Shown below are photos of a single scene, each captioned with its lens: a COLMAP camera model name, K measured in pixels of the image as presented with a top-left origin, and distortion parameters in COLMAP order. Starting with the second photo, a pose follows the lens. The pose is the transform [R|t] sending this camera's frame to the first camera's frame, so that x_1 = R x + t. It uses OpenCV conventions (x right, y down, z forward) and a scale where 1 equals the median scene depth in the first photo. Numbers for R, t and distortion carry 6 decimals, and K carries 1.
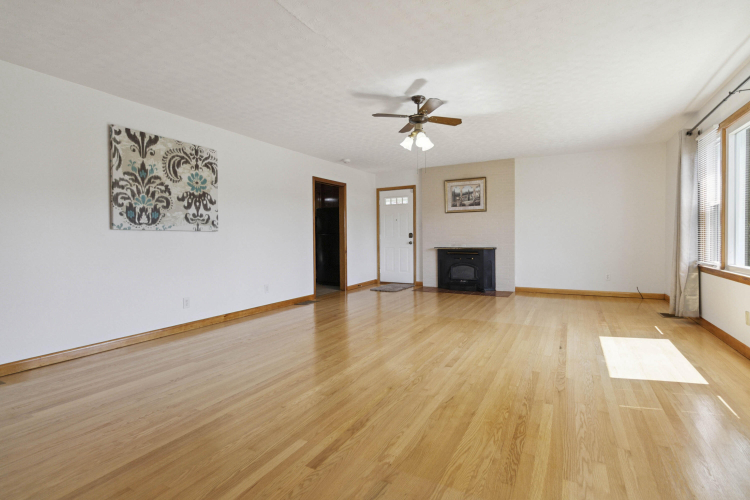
lens RADIAL K [[350.2, 0, 375.0], [0, 350.2, 245.8], [0, 0, 1]] dist [0.002316, 0.000327]
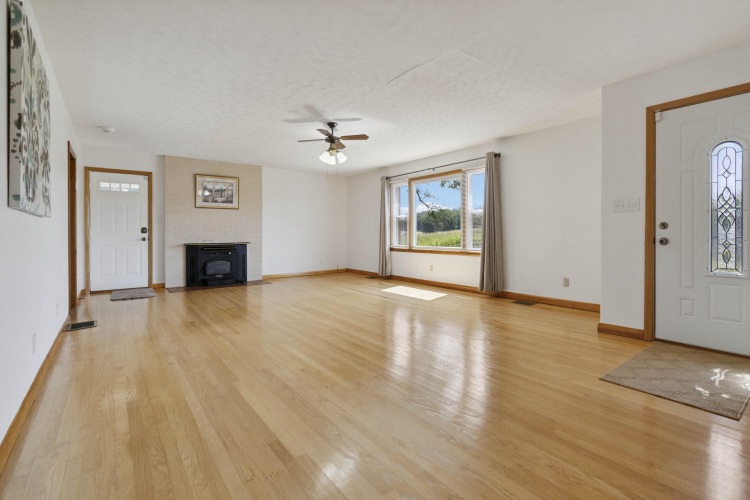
lens RADIAL K [[350.2, 0, 372.6], [0, 350.2, 237.7], [0, 0, 1]] dist [0.002316, 0.000327]
pose [[0.422927, -0.004060, 0.906155, -0.776023], [0.021005, 0.999765, -0.005324, 0.007674], [-0.905920, 0.021285, 0.422913, 0.254832]]
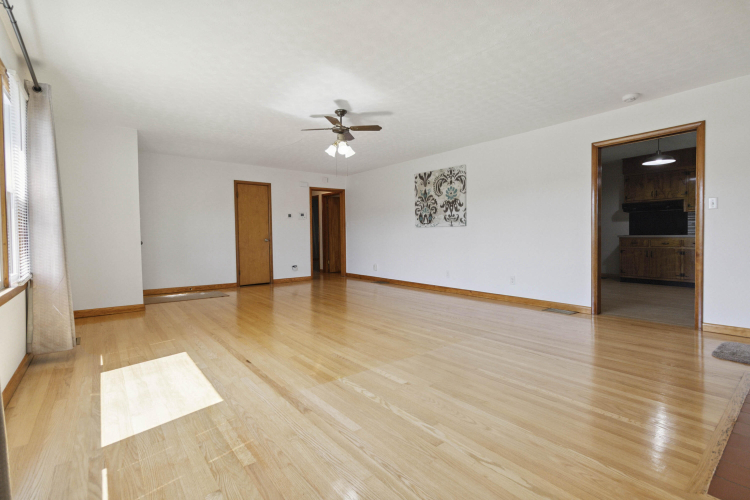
lens RADIAL K [[350.2, 0, 385.6], [0, 350.2, 239.6], [0, 0, 1]] dist [0.002316, 0.000327]
pose [[-0.366792, 0.025988, -0.929940, 0.913442], [-0.007488, 0.999495, 0.030885, -0.029117], [0.930273, 0.018291, -0.366412, 1.236982]]
